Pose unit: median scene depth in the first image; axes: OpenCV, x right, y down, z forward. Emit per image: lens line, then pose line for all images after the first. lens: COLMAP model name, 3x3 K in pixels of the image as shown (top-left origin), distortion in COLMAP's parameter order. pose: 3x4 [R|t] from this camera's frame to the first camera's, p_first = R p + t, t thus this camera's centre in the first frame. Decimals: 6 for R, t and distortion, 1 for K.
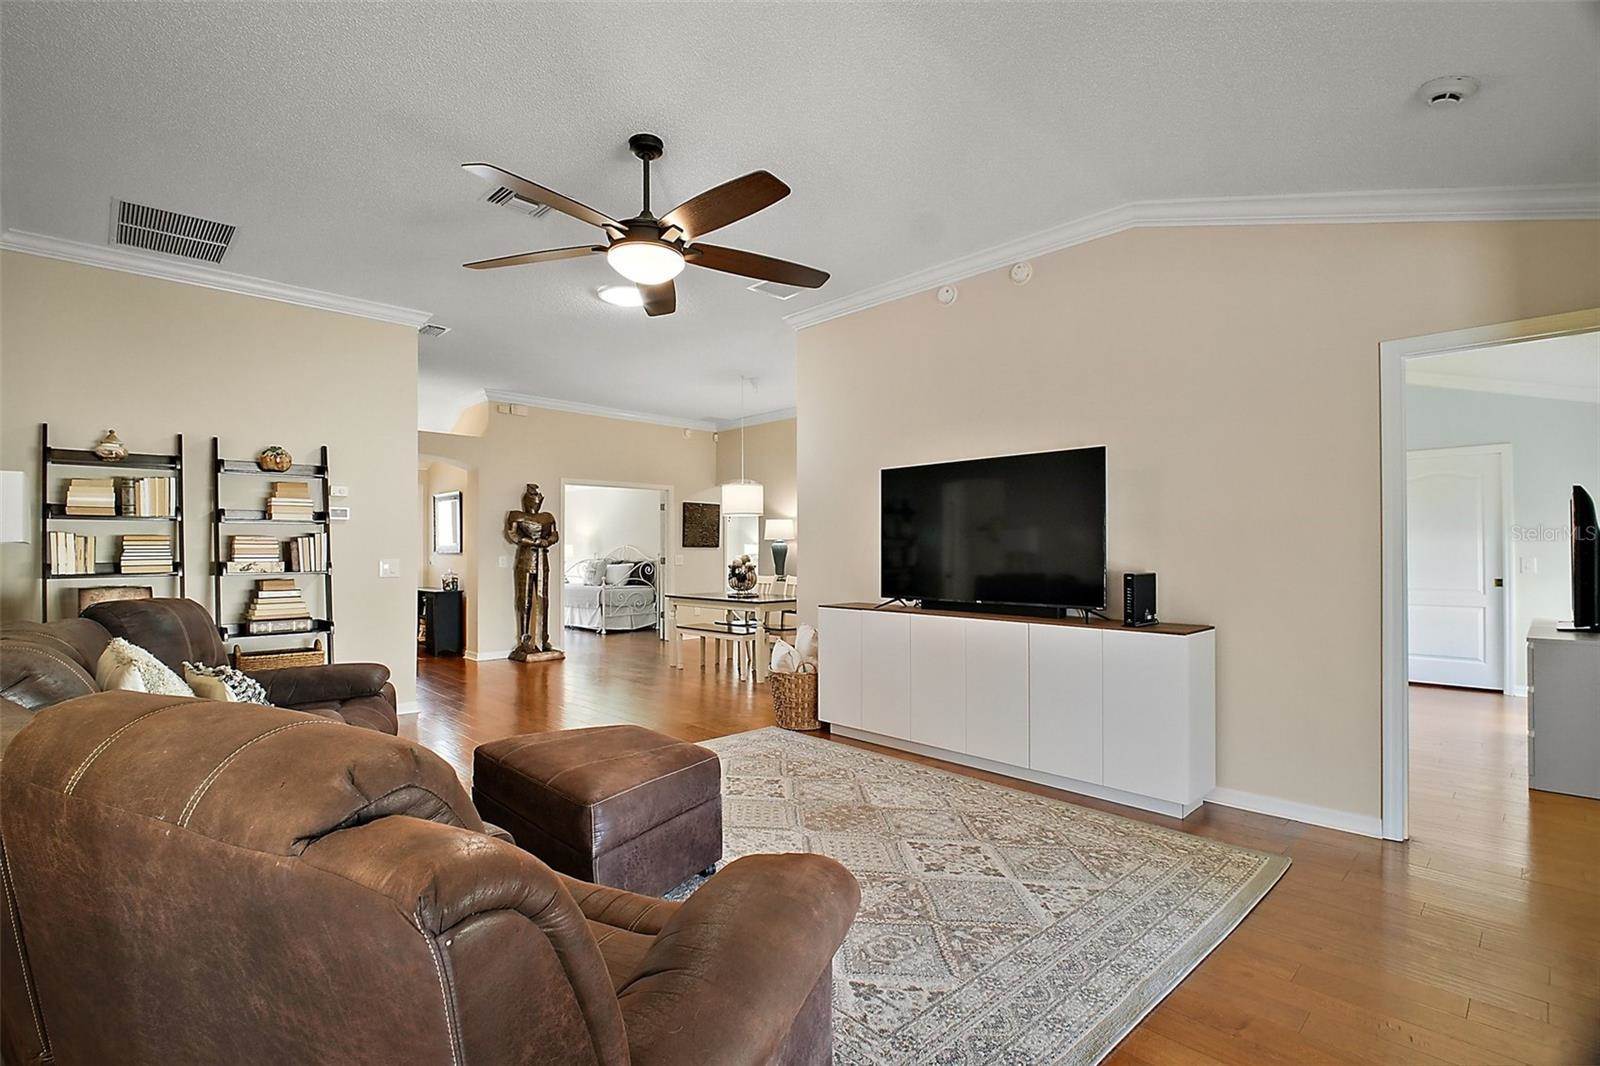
lens RADIAL K [[739.3, 0, 784.8], [0, 739.3, 541.7], [0, 0, 1]] dist [0.000012, -0.001701]
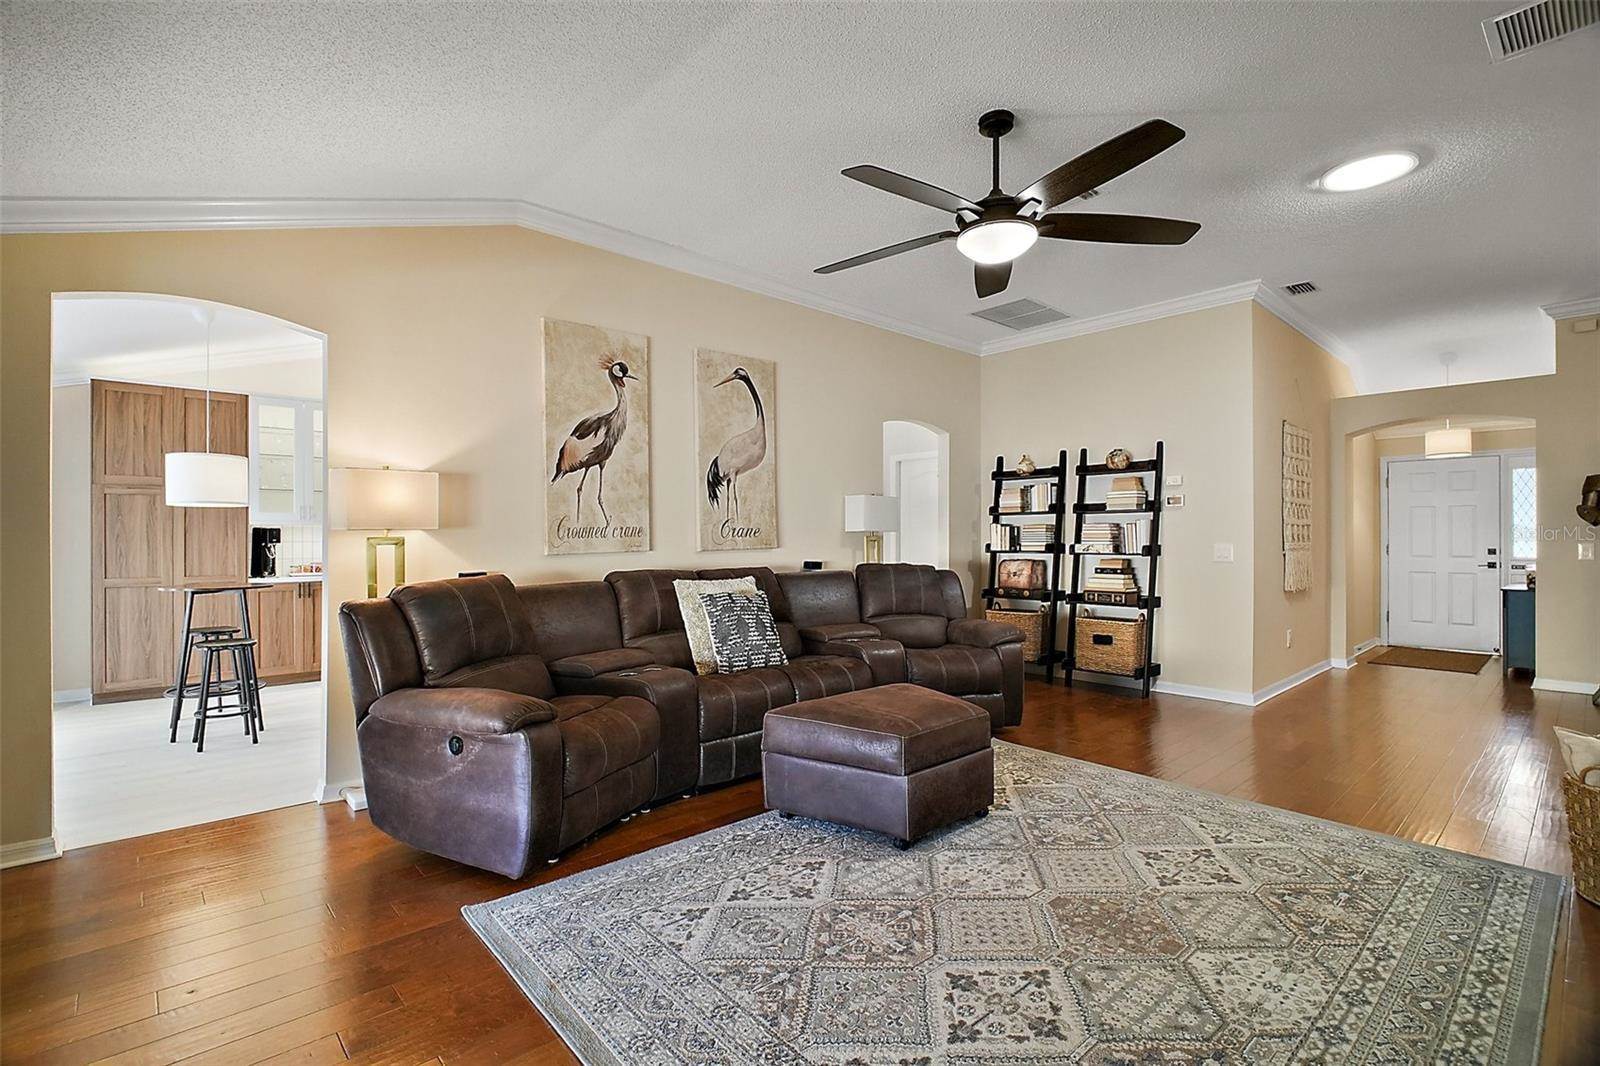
lens RADIAL K [[739.3, 0, 785.9], [0, 739.3, 524.0], [0, 0, 1]] dist [0.000012, -0.001701]
pose [[-0.027535, -0.016632, -0.999482, 0.705557], [0.011673, 0.999788, -0.016959, 0.010213], [0.999553, -0.012134, -0.027335, 0.656489]]
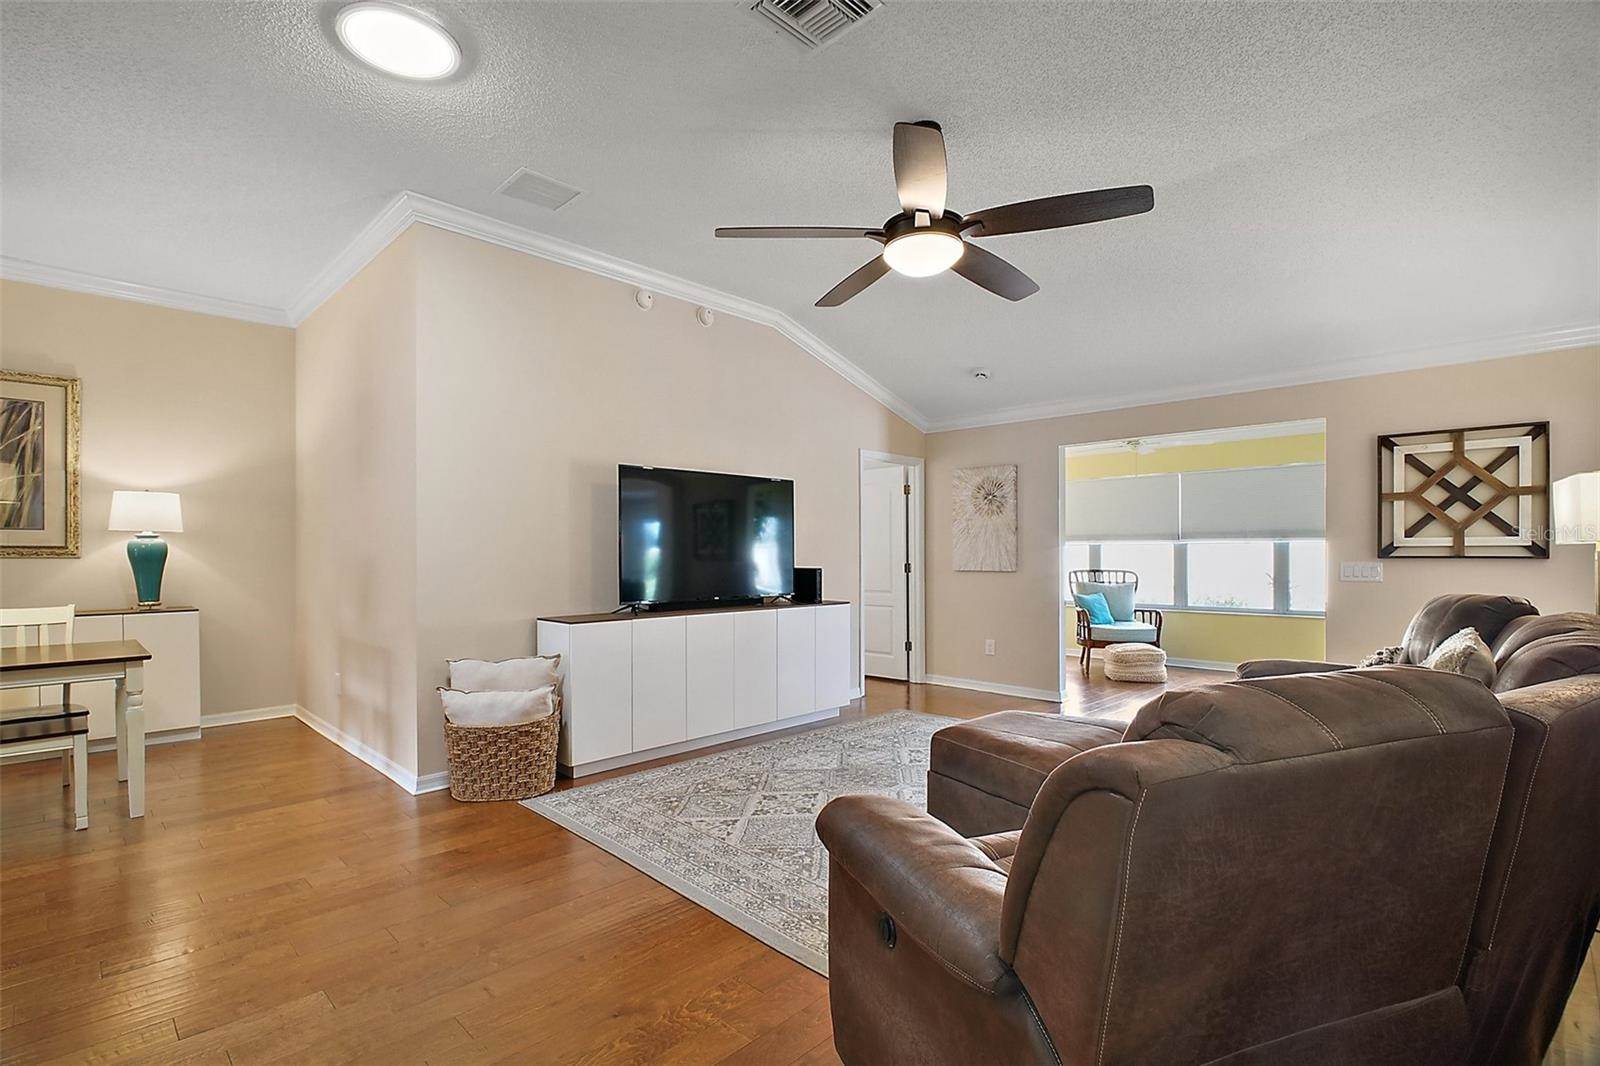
lens RADIAL K [[739.3, 0, 788.4], [0, 739.3, 546.3], [0, 0, 1]] dist [0.000012, -0.001701]
pose [[-0.029140, 0.014447, 0.999471, -1.008886], [-0.008451, 0.999856, -0.014699, 0.020095], [-0.999540, -0.008875, -0.029014, 1.057076]]
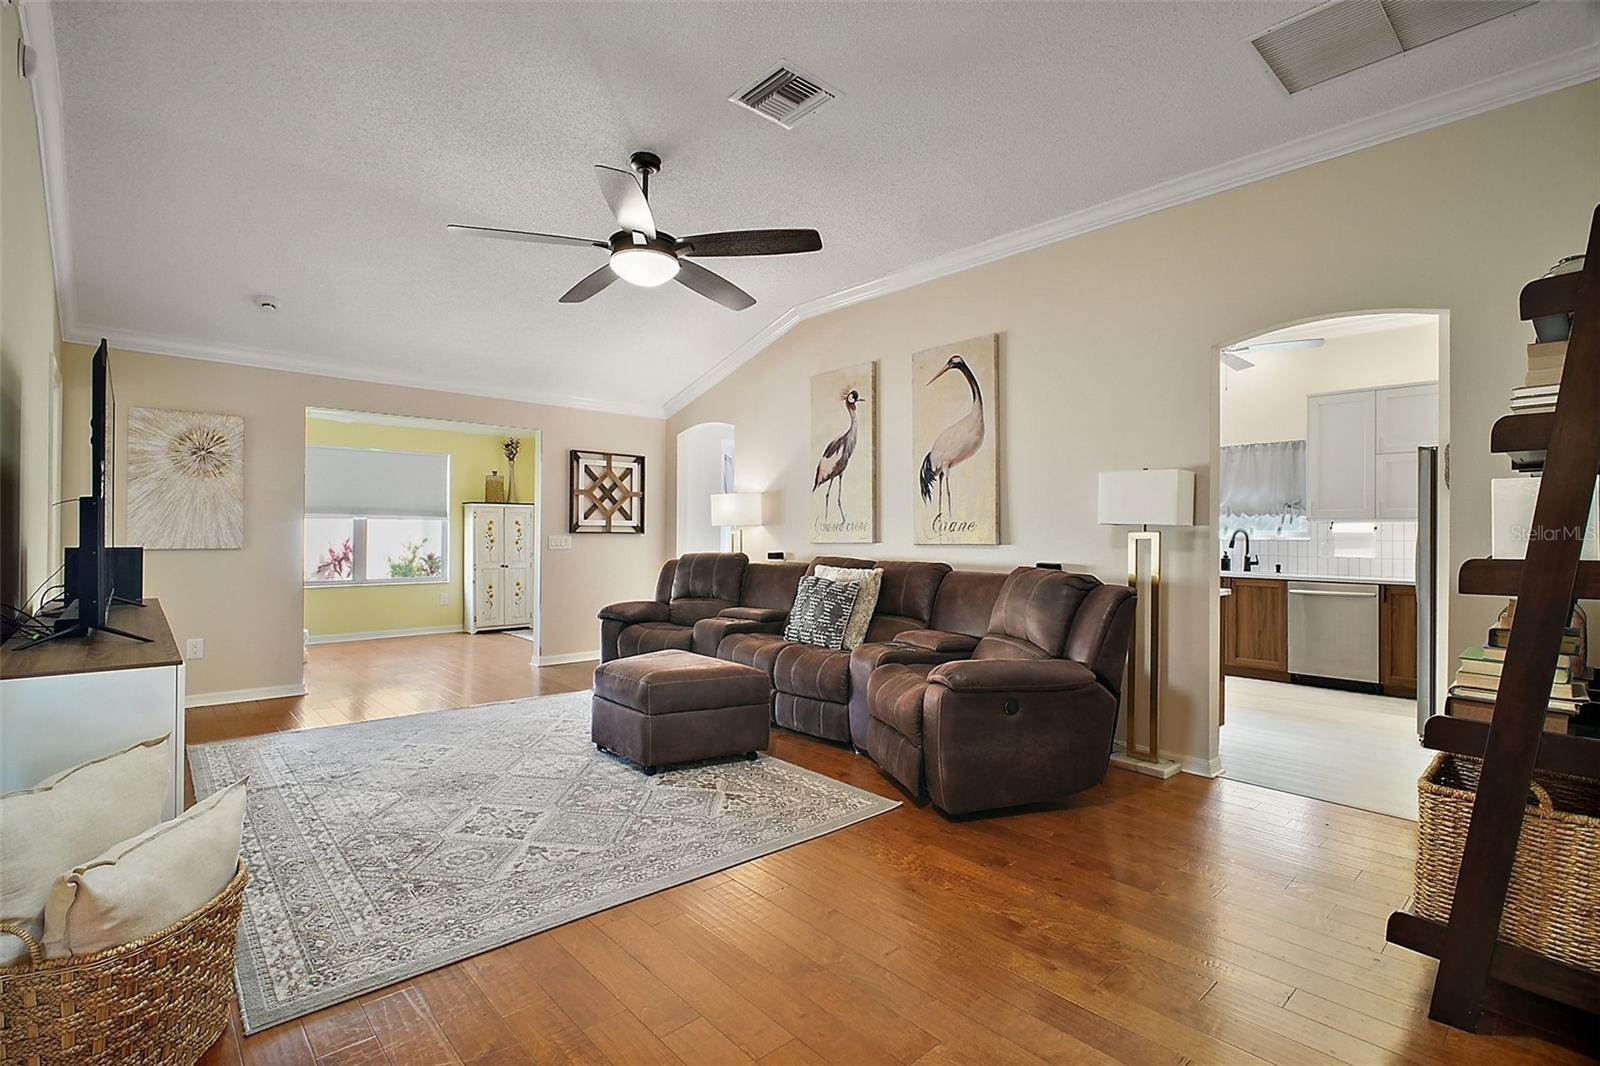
lens RADIAL K [[739.3, 0, 787.6], [0, 739.3, 530.0], [0, 0, 1]] dist [0.000012, -0.001701]
pose [[-0.999528, -0.004958, 0.030332, -0.384099], [-0.005323, 0.999914, -0.011994, 0.024999], [-0.030270, -0.012150, -0.999468, 1.843744]]
